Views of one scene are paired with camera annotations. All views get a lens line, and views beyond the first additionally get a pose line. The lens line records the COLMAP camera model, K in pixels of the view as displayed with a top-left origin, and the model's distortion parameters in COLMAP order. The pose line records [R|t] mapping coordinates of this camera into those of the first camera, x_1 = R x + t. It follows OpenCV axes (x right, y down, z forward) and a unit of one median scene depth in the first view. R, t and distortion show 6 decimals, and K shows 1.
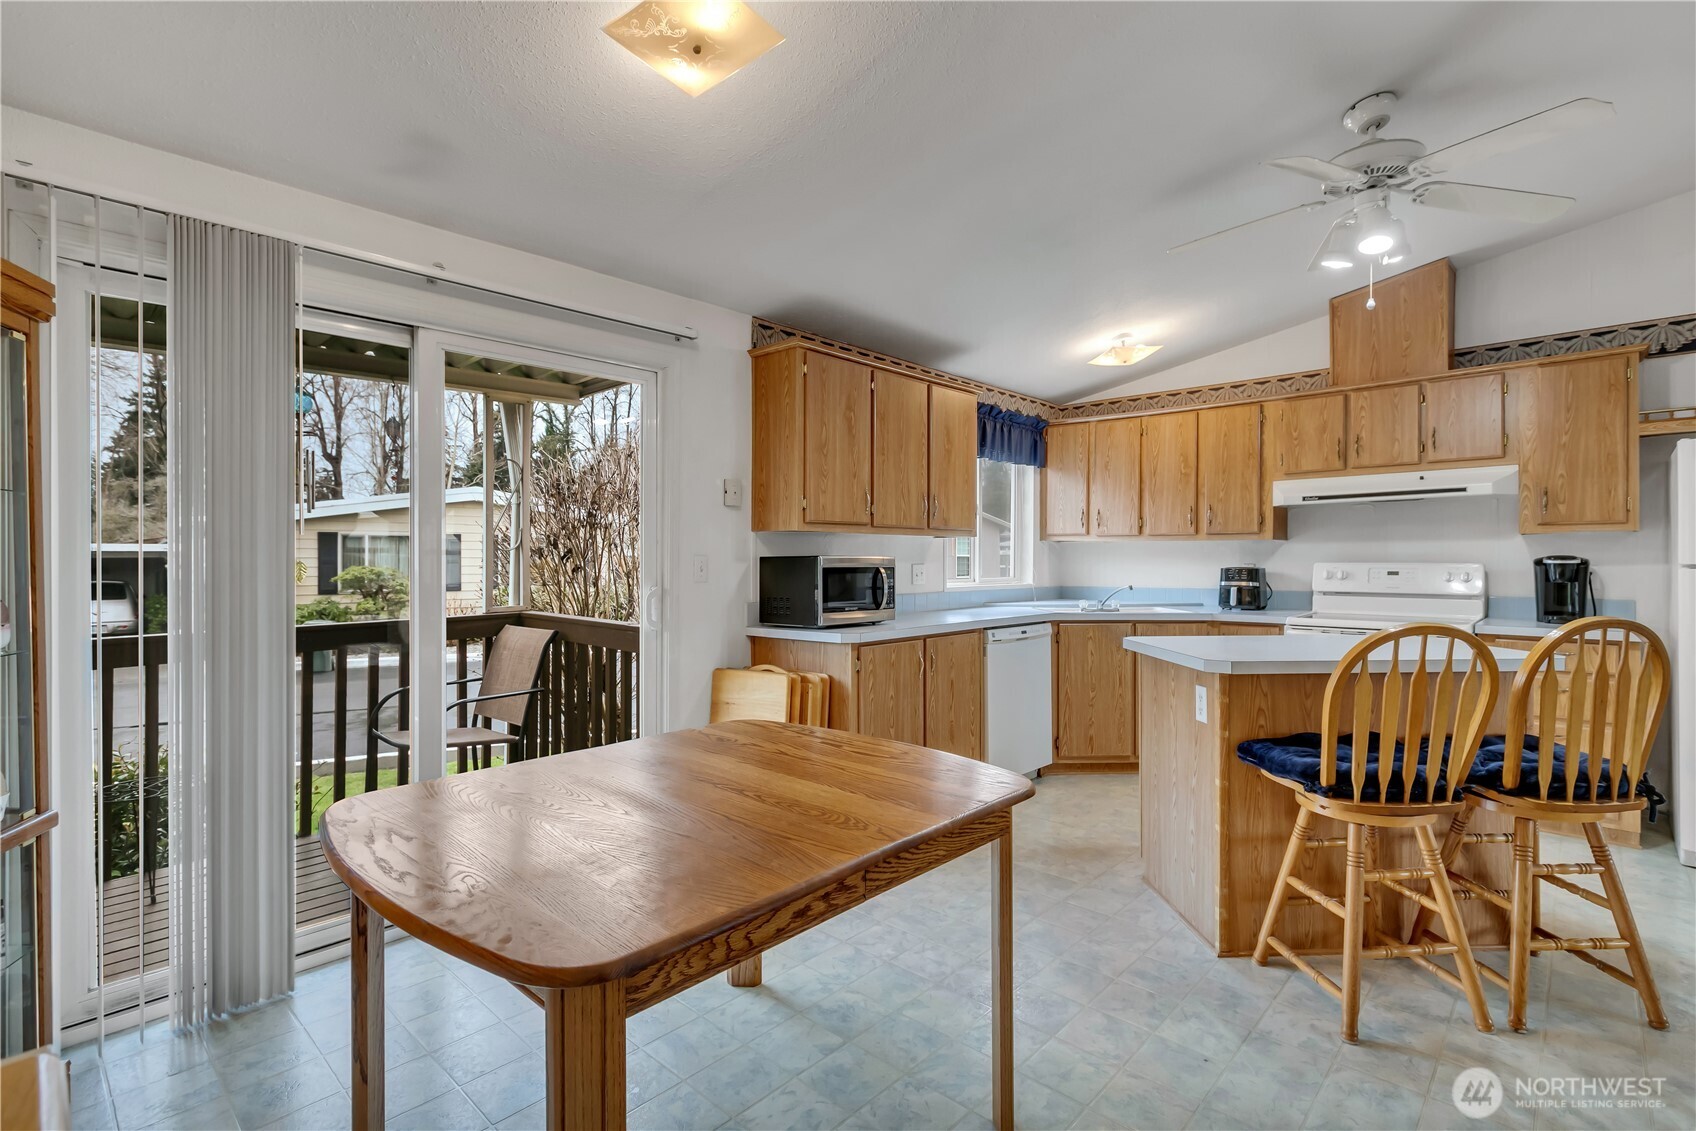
lens RADIAL K [[772.1, 0, 865.5], [0, 772.1, 564.4], [0, 0, 1]] dist [0.002828, -0.002290]
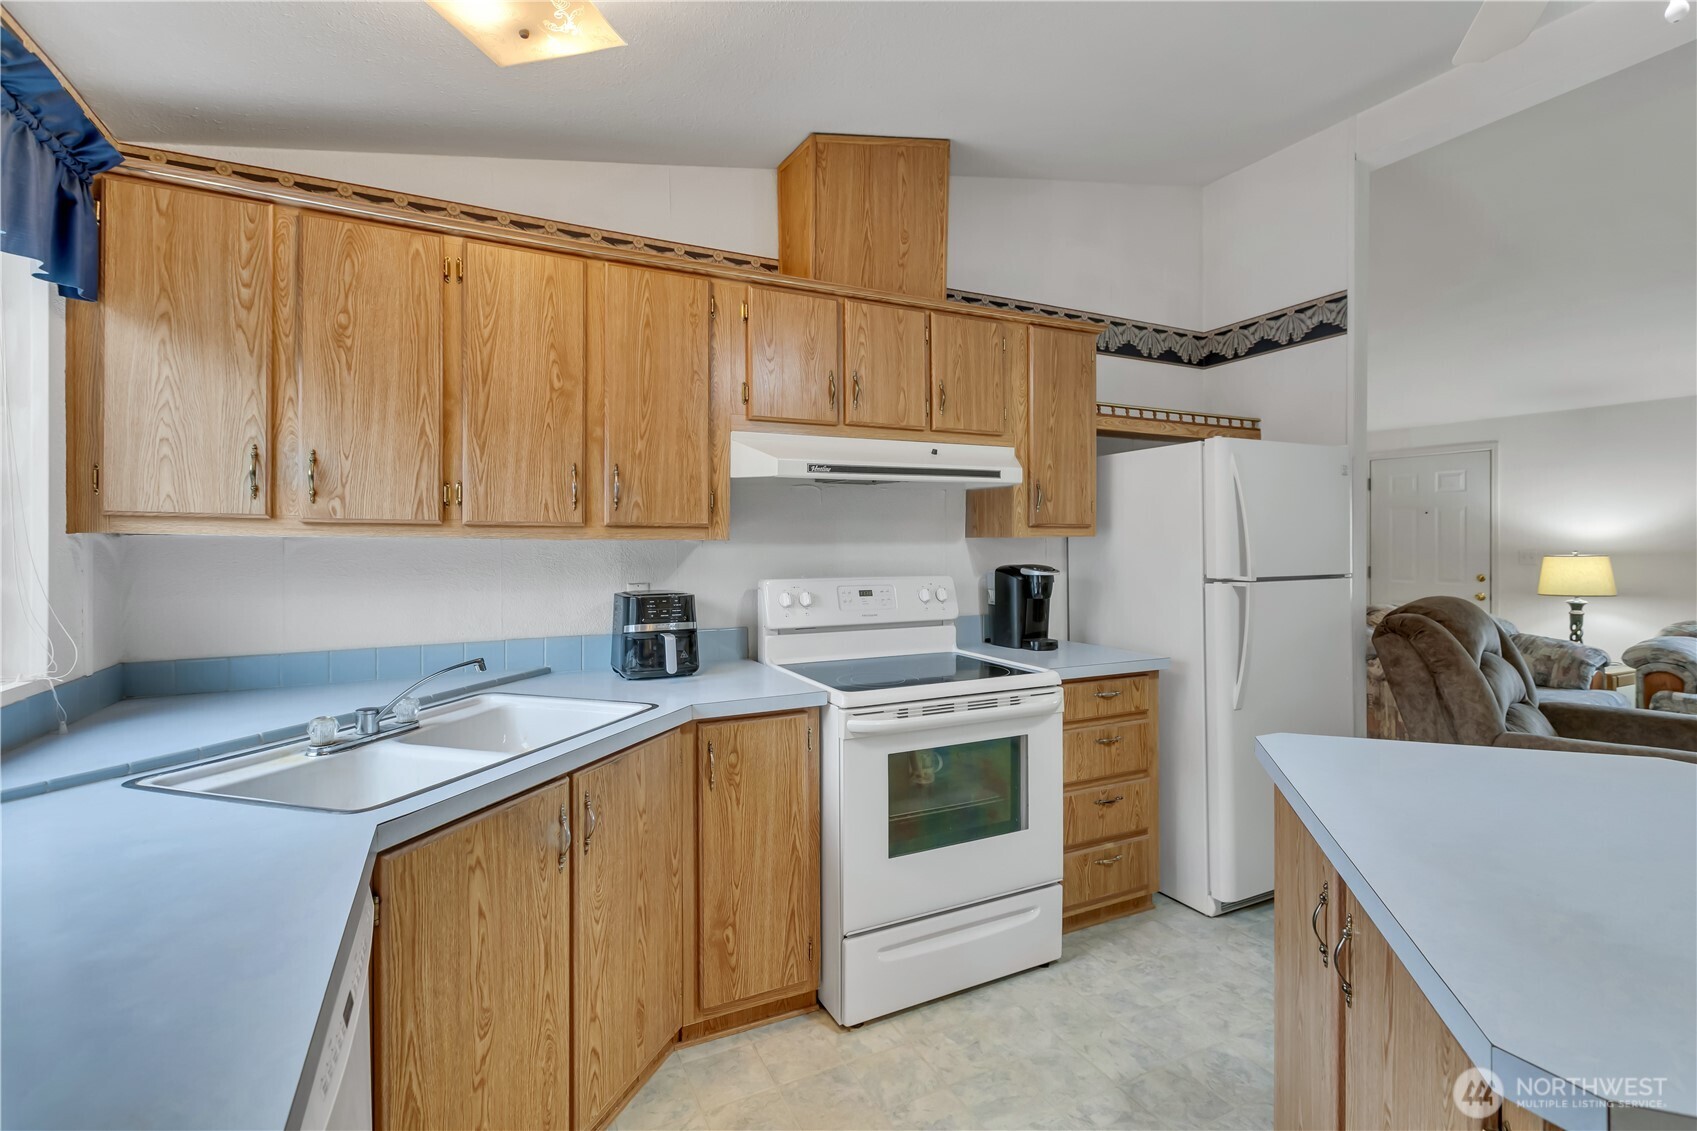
lens RADIAL K [[772.5, 0, 841.8], [0, 772.5, 535.9], [0, 0, 1]] dist [0.002828, -0.002290]
pose [[0.358761, 0.004012, 0.933421, 0.062793], [0.006164, 0.999959, -0.006667, -0.033058], [-0.933409, 0.008145, 0.358721, 0.780952]]
